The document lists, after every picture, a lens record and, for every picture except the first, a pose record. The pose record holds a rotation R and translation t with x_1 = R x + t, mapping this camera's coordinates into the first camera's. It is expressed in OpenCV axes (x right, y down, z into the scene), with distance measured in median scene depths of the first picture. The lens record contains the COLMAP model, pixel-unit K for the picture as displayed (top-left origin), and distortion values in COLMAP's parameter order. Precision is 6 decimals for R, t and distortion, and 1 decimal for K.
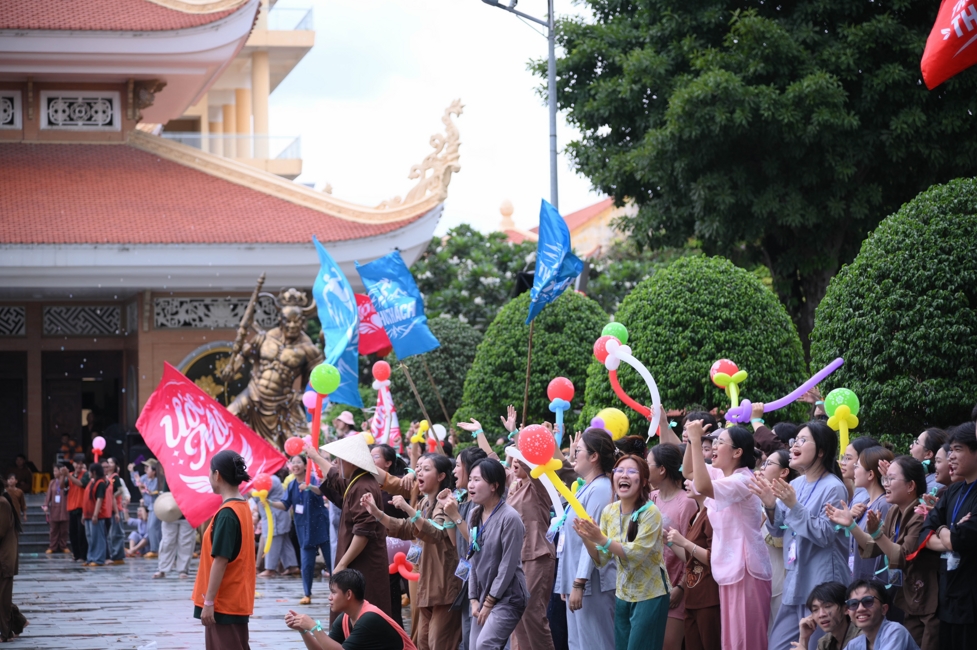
lens RADIAL K [[2928.3, 0, 488.5], [0, 2928.3, 325.0], [0, 0, 1]] dist [0.152430, 1.145033]
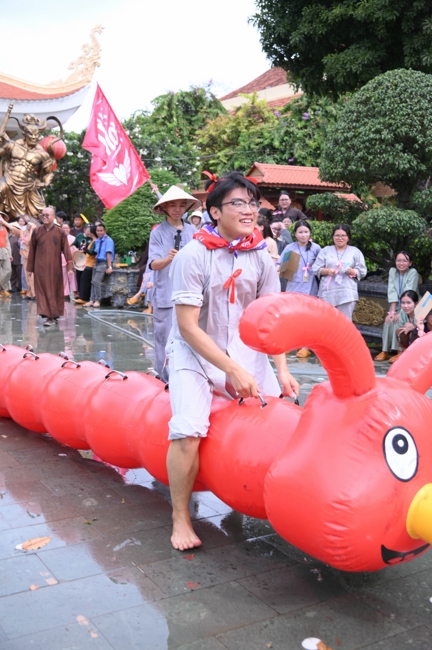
lens RADIAL K [[744.0, 0, 216.0], [0, 744.0, 325.0], [0, 0, 1]] dist [0.003134, -0.024463]
pose [[0.937872, -0.013468, 0.346721, -0.102901], [-0.044473, 0.986339, 0.158612, 0.028229], [-0.344121, -0.164178, 0.924460, 0.528159]]
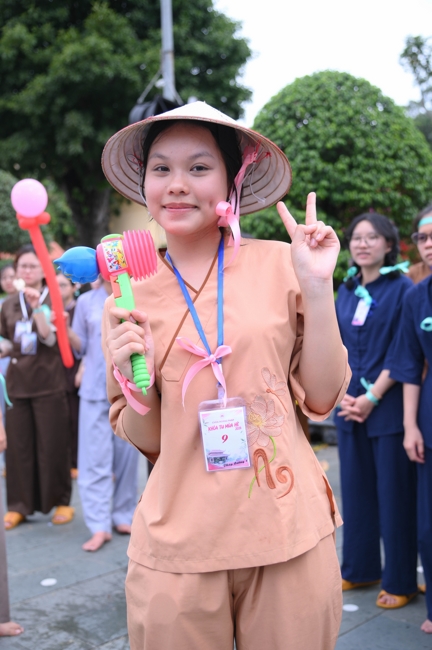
lens RADIAL K [[797.7, 0, 216.0], [0, 797.7, 325.0], [0, 0, 1]] dist [-0.001240, 0.032794]
pose [[0.817628, -0.019882, 0.575404, -0.078660], [-0.010935, 0.998687, 0.050046, 0.027592], [-0.575643, -0.047212, 0.816337, 0.468538]]
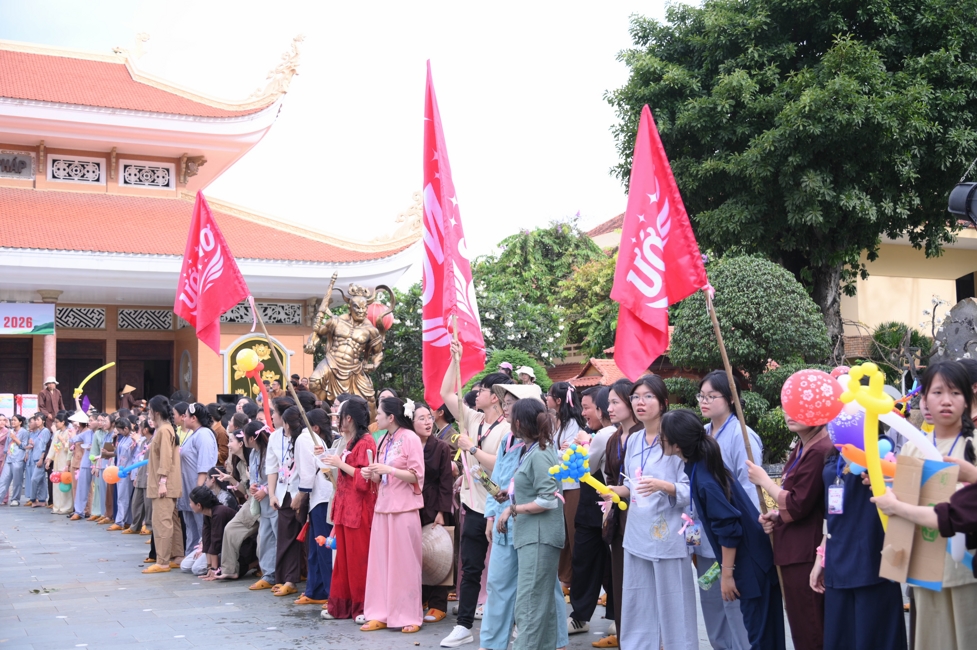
lens RADIAL K [[1160.1, 0, 488.5], [0, 1160.1, 325.0], [0, 0, 1]] dist [-0.019269, 0.079230]
pose [[0.967211, 0.020920, 0.253112, -0.128160], [-0.010999, 0.999117, -0.040547, 0.023954], [-0.253737, 0.036434, 0.966587, 0.439685]]
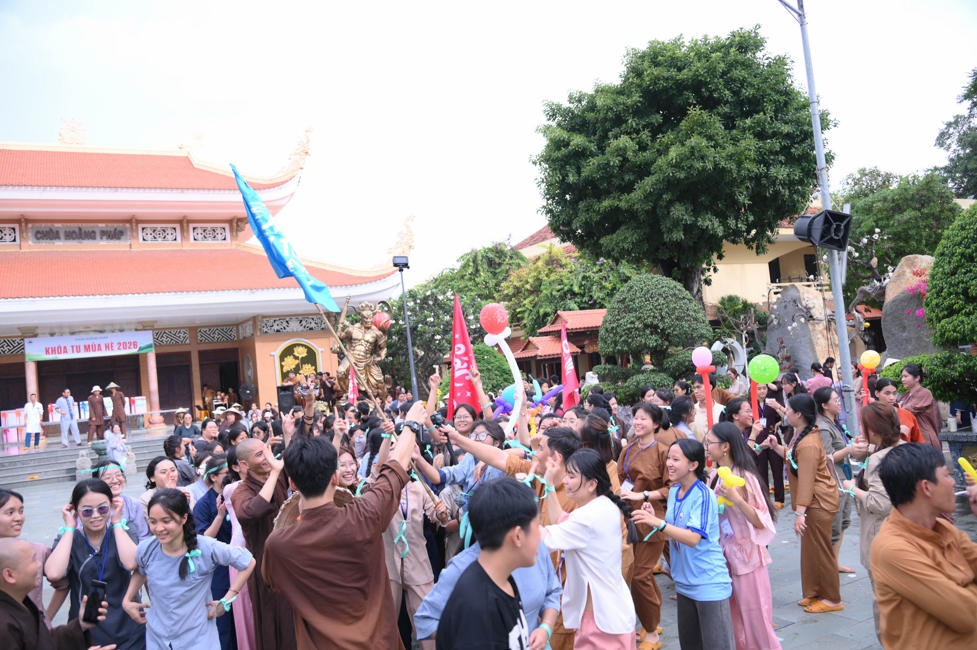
lens RADIAL K [[779.0, 0, 488.5], [0, 779.0, 325.0], [0, 0, 1]] dist [-0.037826, 0.008513]
pose [[0.952393, -0.060171, 0.298876, -0.127927], [0.067855, 0.997577, -0.015388, 0.013987], [-0.297225, 0.034936, 0.954168, 0.458278]]
